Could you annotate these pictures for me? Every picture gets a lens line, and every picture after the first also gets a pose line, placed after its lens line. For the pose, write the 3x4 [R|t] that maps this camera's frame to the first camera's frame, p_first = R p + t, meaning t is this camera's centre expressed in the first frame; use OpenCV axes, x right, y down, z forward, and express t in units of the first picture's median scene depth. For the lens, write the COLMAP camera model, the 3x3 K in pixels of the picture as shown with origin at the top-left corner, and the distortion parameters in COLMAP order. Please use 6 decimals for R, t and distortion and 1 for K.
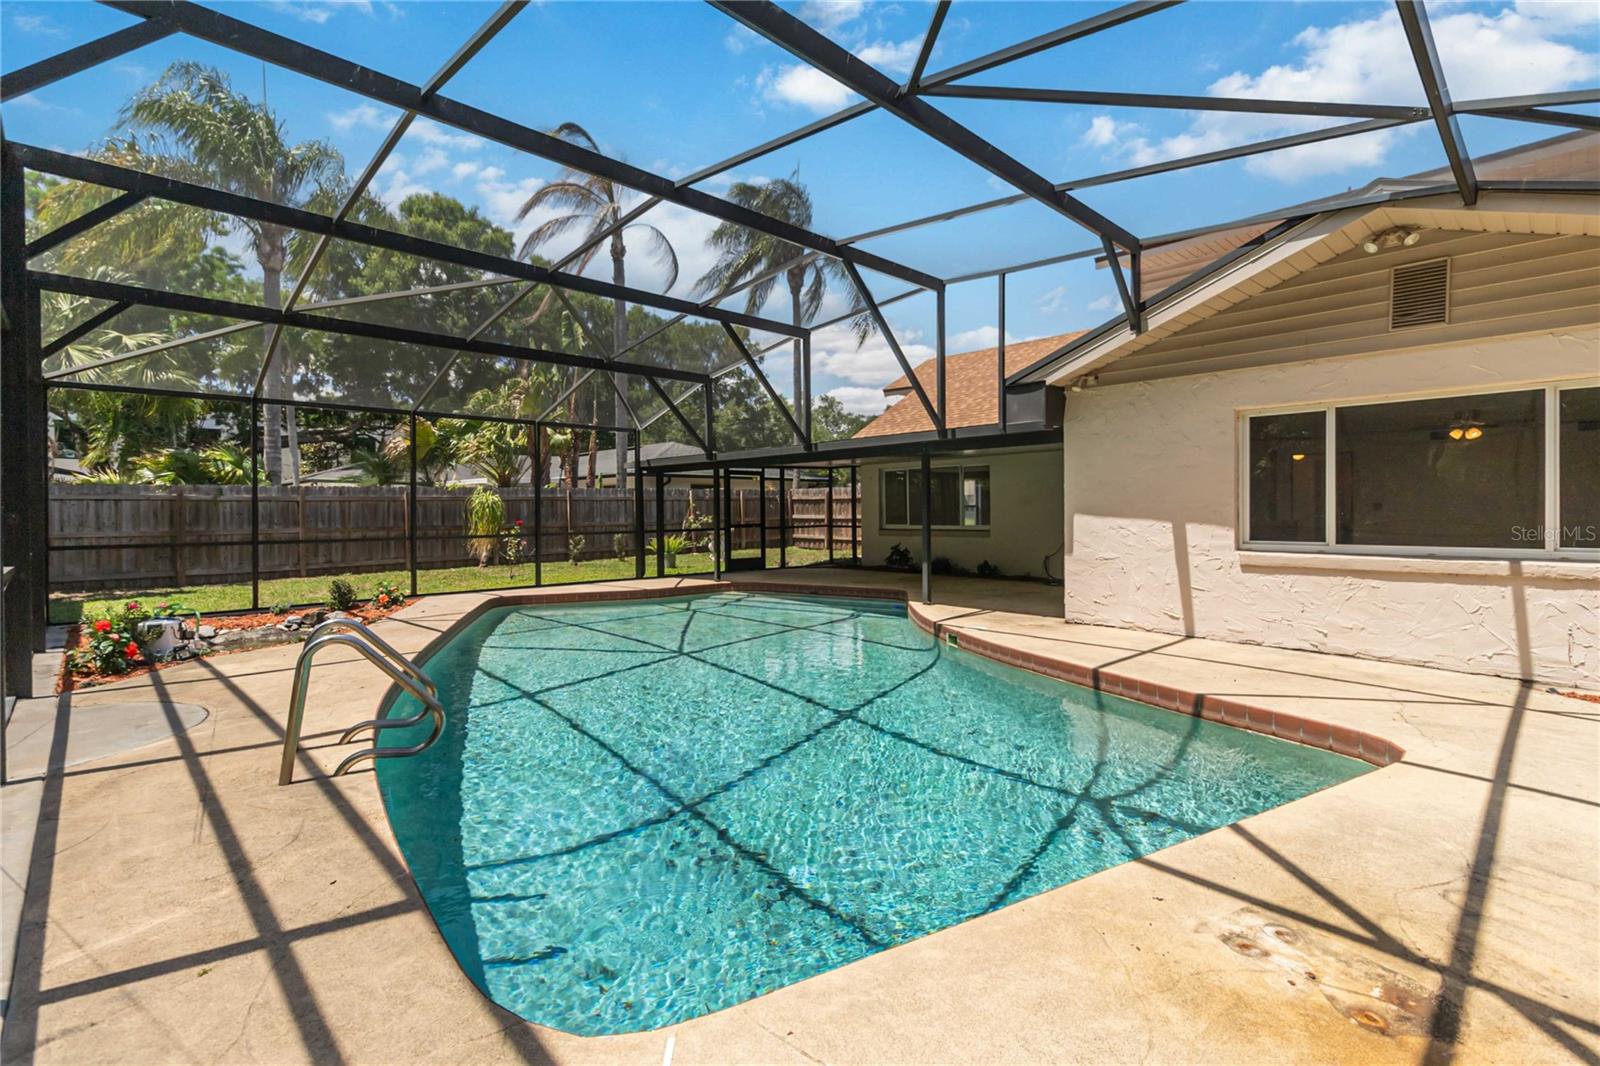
lens RADIAL K [[714.5, 0, 796.6], [0, 714.5, 502.3], [0, 0, 1]] dist [-0.001067, -0.000353]
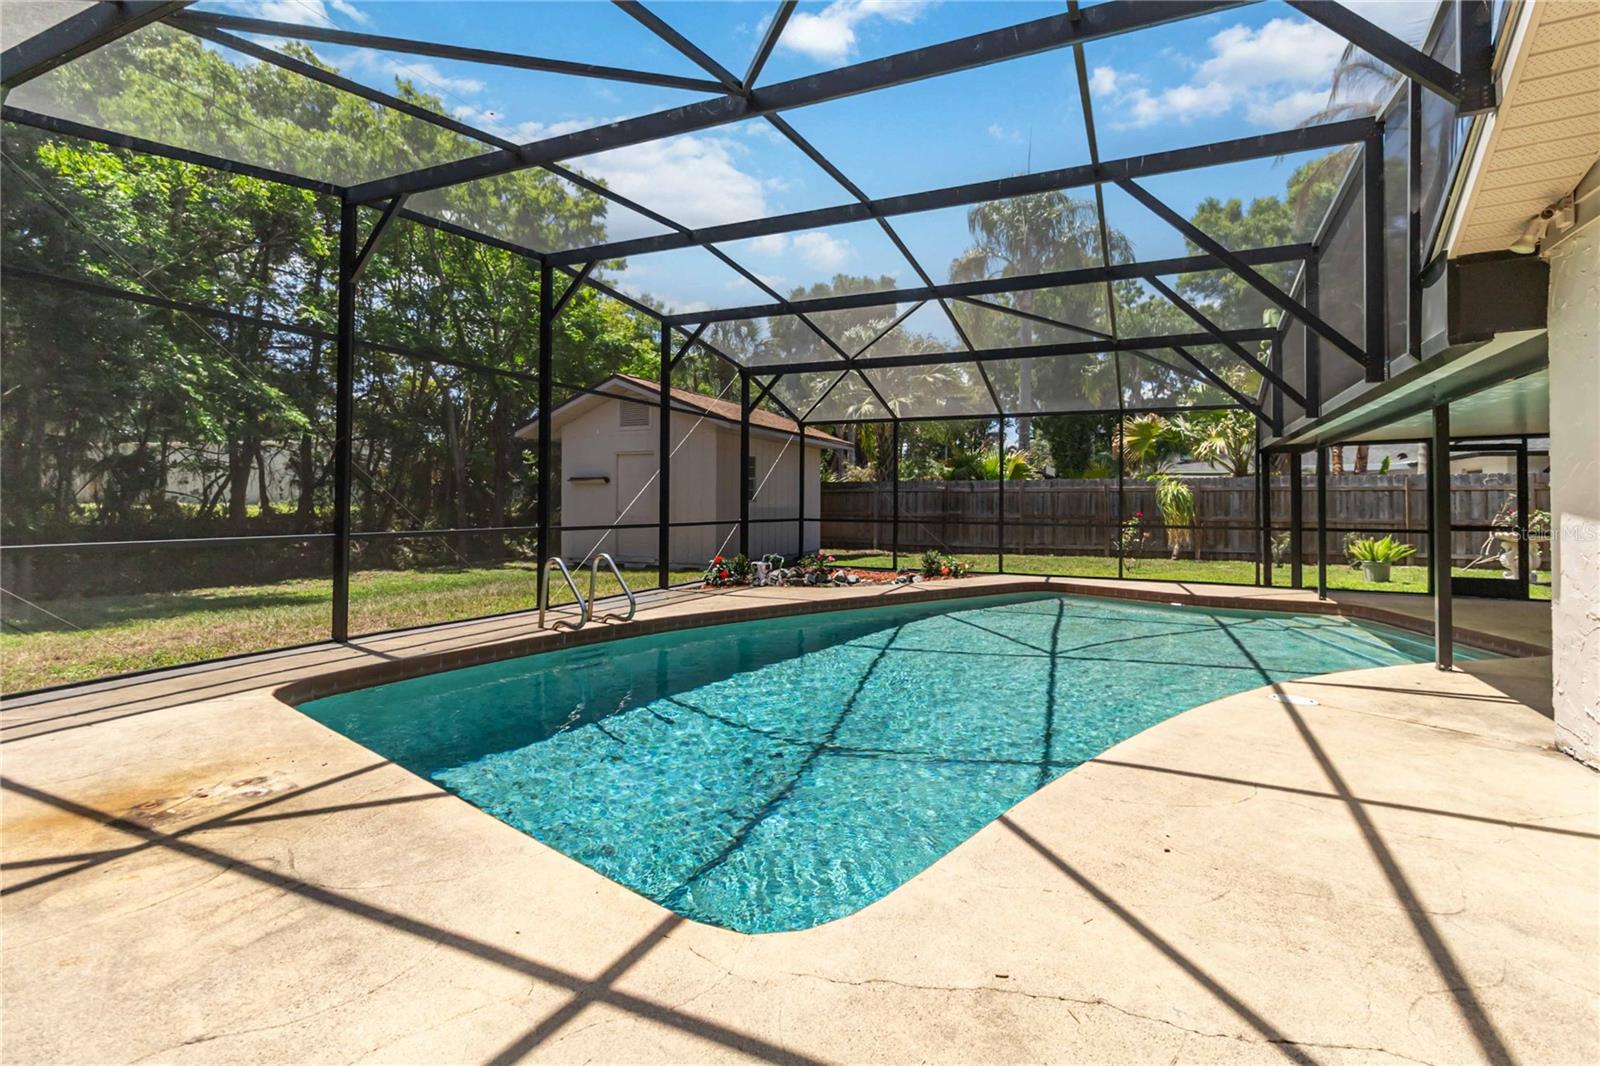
lens RADIAL K [[714.5, 0, 796.6], [0, 714.5, 502.3], [0, 0, 1]] dist [-0.001067, -0.000353]
pose [[0.391096, 0.011070, -0.920283, 2.023501], [-0.001771, 0.999935, 0.011275, 0.018399], [0.920348, -0.002780, 0.391090, 1.221813]]
